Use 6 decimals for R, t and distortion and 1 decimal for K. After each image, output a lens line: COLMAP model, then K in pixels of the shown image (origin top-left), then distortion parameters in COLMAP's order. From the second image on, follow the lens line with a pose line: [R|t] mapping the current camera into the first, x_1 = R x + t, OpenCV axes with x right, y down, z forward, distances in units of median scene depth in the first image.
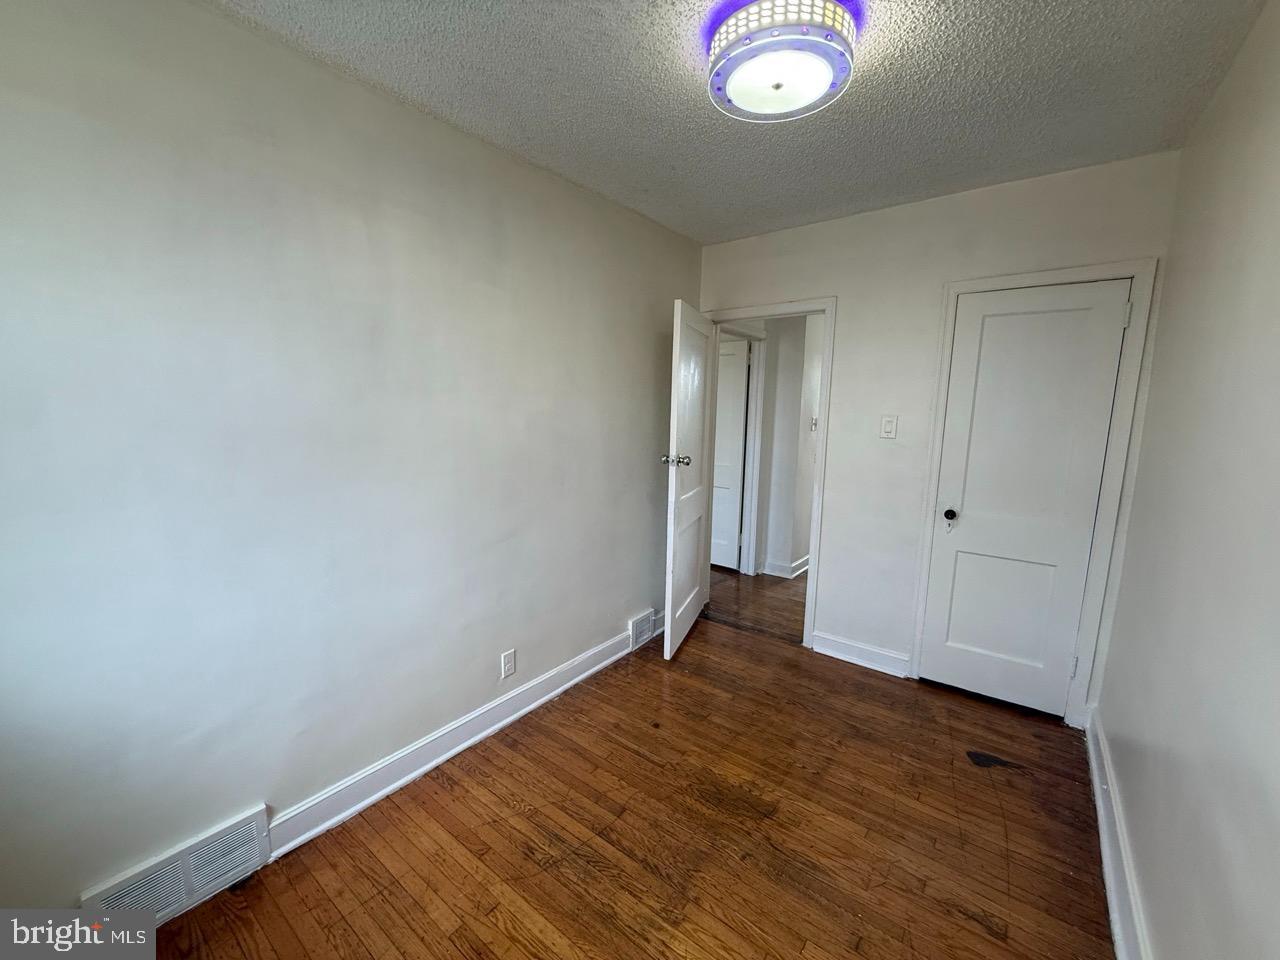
lens RADIAL K [[506.5, 0, 642.0], [0, 506.5, 480.1], [0, 0, 1]] dist [-0.002442, 0.000362]
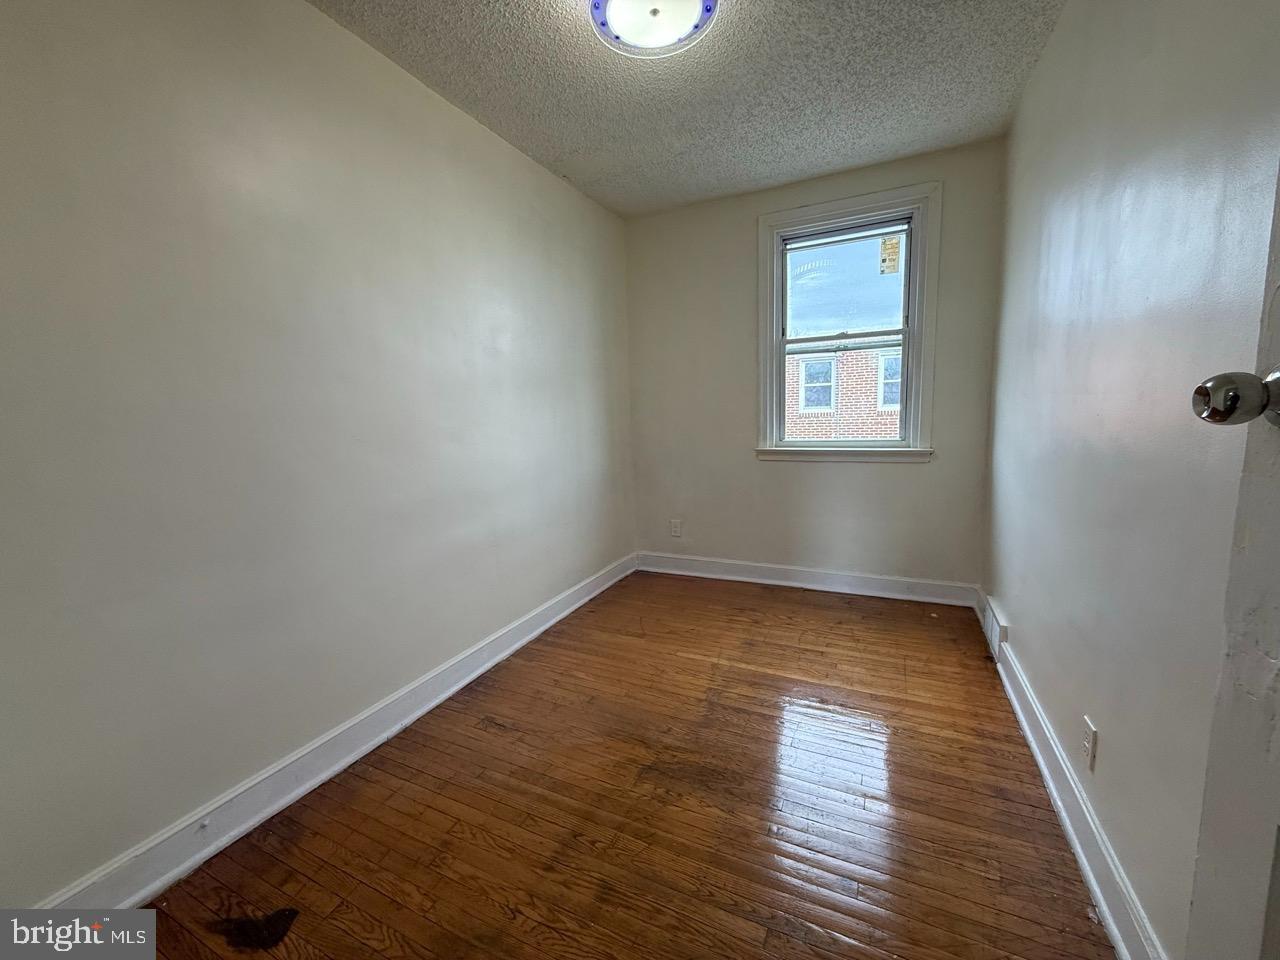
lens RADIAL K [[506.5, 0, 640.7], [0, 506.5, 478.0], [0, 0, 1]] dist [-0.002442, 0.000362]
pose [[-0.978078, 0.043323, -0.203682, 0.430898], [-0.013337, 0.963078, 0.268894, -0.094115], [0.207811, 0.265716, -0.941387, 1.746679]]
